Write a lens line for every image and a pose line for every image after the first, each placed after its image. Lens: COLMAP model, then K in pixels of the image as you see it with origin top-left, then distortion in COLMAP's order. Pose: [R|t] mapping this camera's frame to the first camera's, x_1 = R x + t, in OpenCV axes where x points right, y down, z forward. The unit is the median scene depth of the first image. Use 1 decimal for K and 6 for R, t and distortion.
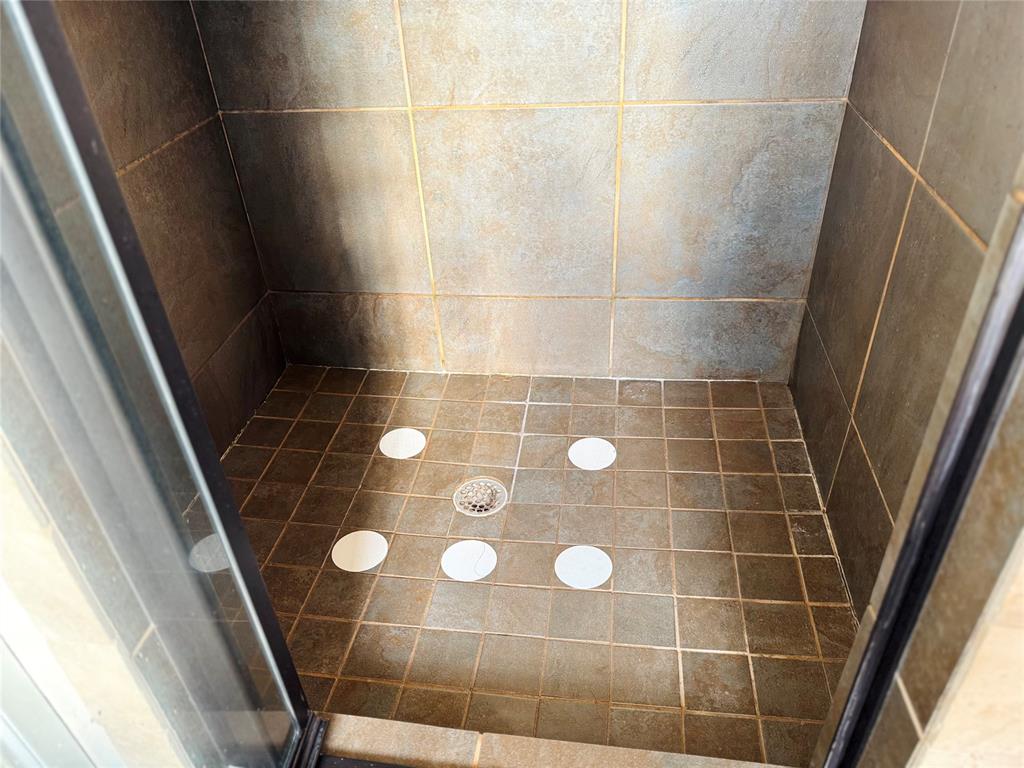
lens RADIAL K [[711.3, 0, 510.2], [0, 711.3, 391.5], [0, 0, 1]] dist [-0.000650, -0.006853]
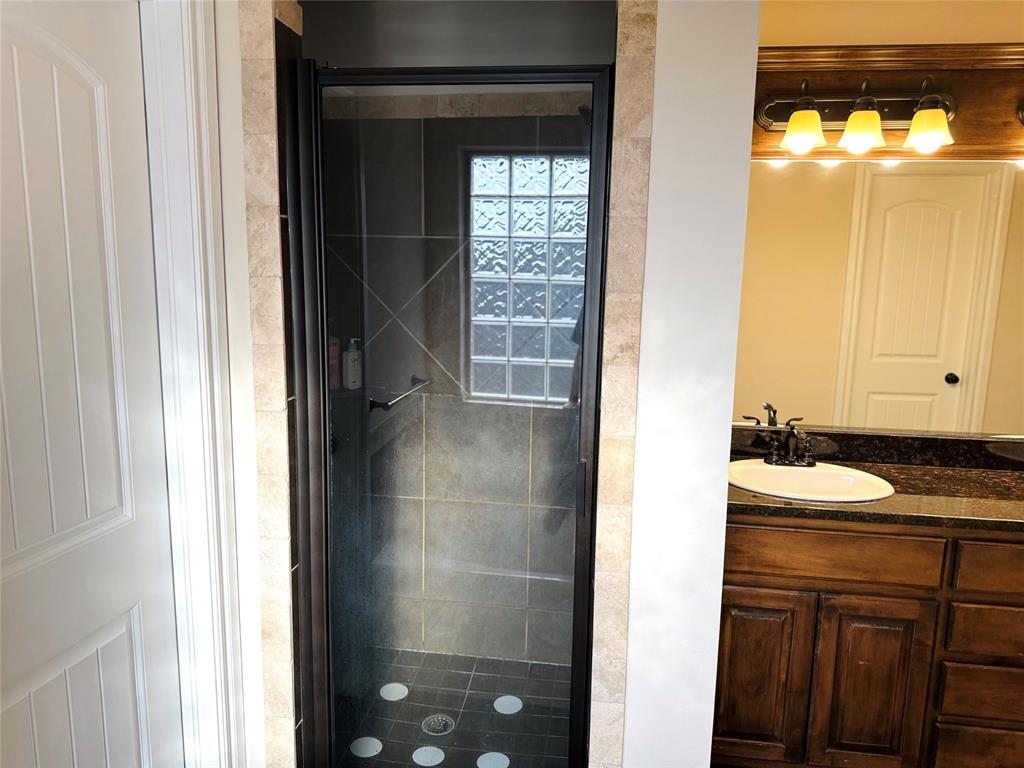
lens RADIAL K [[824.7, 0, 514.6], [0, 824.7, 332.2], [0, 0, 1]] dist [0.000388, -0.001876]
pose [[0.997378, 0.072263, 0.003978, 0.060528], [-0.061608, 0.876592, -0.477275, 0.245766], [-0.037977, 0.475779, 0.878745, -1.110117]]
